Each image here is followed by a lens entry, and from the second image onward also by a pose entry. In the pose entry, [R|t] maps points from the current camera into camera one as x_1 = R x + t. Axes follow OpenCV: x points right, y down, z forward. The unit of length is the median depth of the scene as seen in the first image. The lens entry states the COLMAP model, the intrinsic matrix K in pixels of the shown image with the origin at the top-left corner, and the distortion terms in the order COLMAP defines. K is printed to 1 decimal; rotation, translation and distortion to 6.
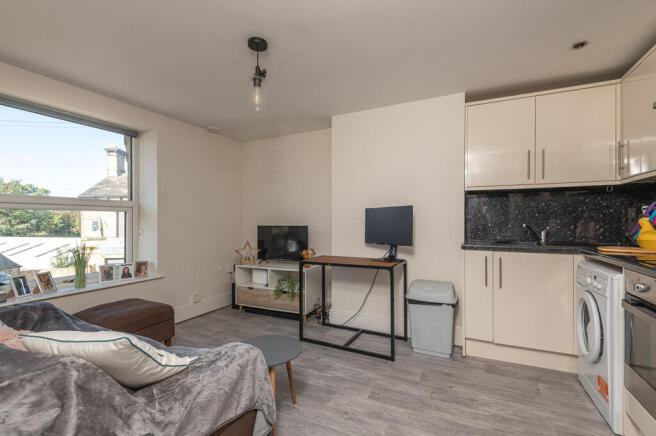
lens RADIAL K [[293.7, 0, 326.2], [0, 293.7, 221.8], [0, 0, 1]] dist [0.000304, -0.000022]
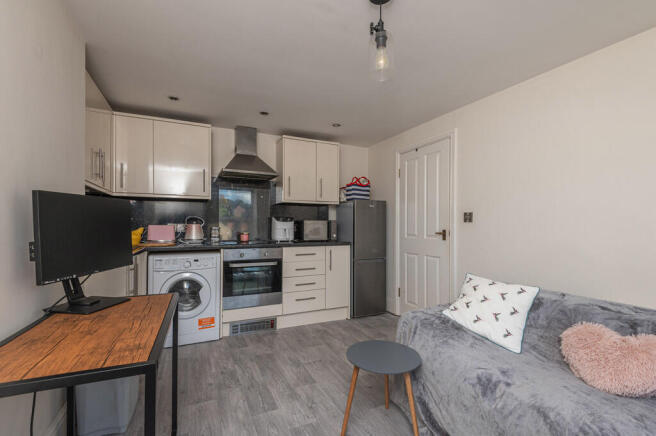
lens RADIAL K [[293.7, 0, 326.2], [0, 293.7, 221.8], [0, 0, 1]] dist [0.000304, -0.000022]
pose [[-0.781775, 0.003695, 0.623549, -0.525344], [-0.002364, 0.999958, -0.008889, -0.007568], [-0.623556, -0.008423, -0.781733, 1.483017]]
